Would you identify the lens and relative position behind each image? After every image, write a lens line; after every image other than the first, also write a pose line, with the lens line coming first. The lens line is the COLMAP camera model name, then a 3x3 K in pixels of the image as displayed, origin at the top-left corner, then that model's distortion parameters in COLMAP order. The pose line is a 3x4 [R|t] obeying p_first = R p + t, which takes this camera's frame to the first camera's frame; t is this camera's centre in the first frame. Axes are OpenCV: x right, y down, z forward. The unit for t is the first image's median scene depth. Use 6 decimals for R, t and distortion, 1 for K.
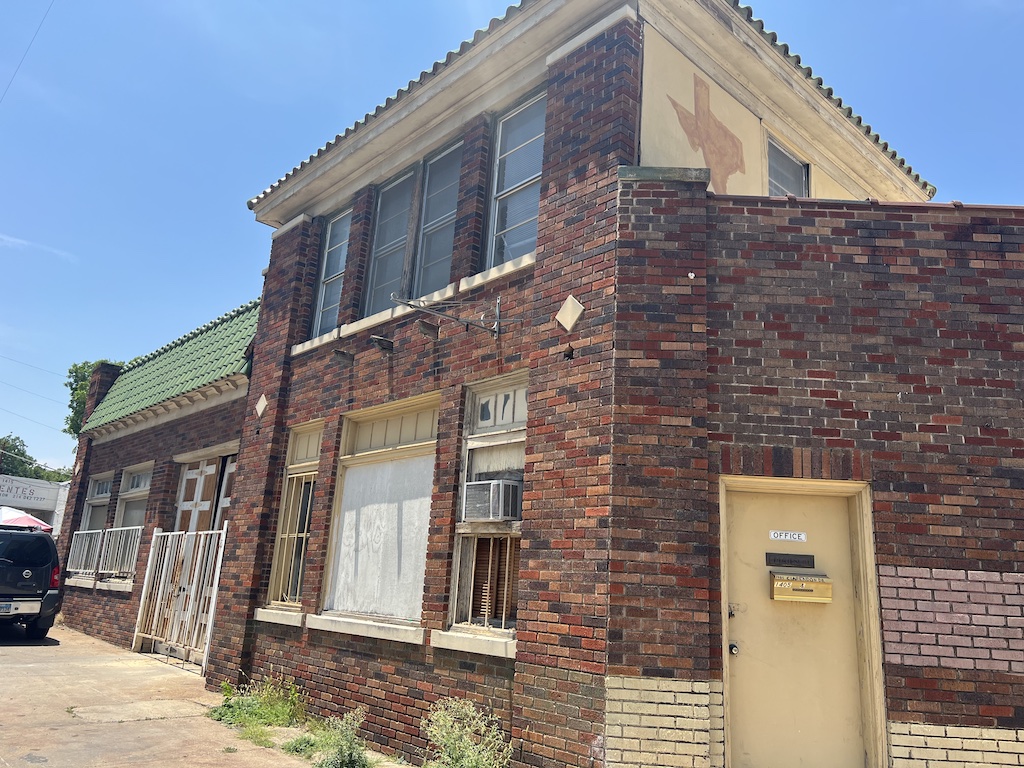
lens RADIAL K [[769.5, 0, 507.1], [0, 769.5, 386.7], [0, 0, 1]] dist [0.057806, -0.060140]
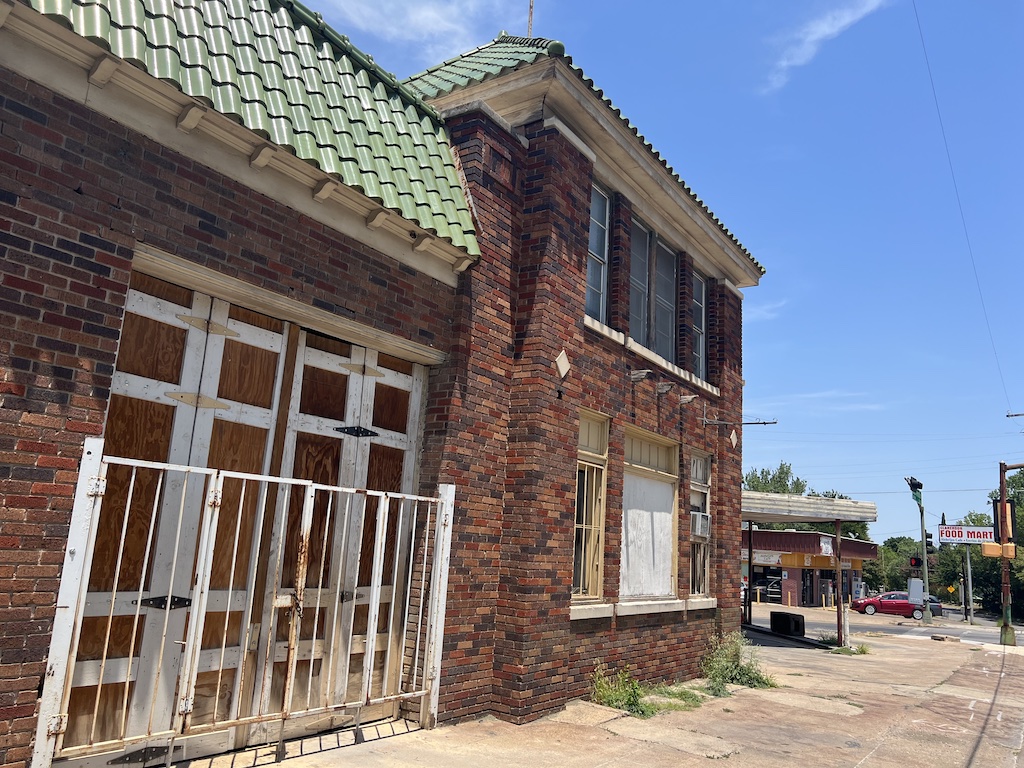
lens RADIAL K [[769.5, 0, 507.1], [0, 769.5, 386.7], [0, 0, 1]] dist [0.057806, -0.060140]
pose [[-0.224679, 0.118433, 0.967209, -1.348161], [-0.322416, 0.927643, -0.188484, 0.271503], [-0.919547, -0.354192, -0.170238, 1.473587]]
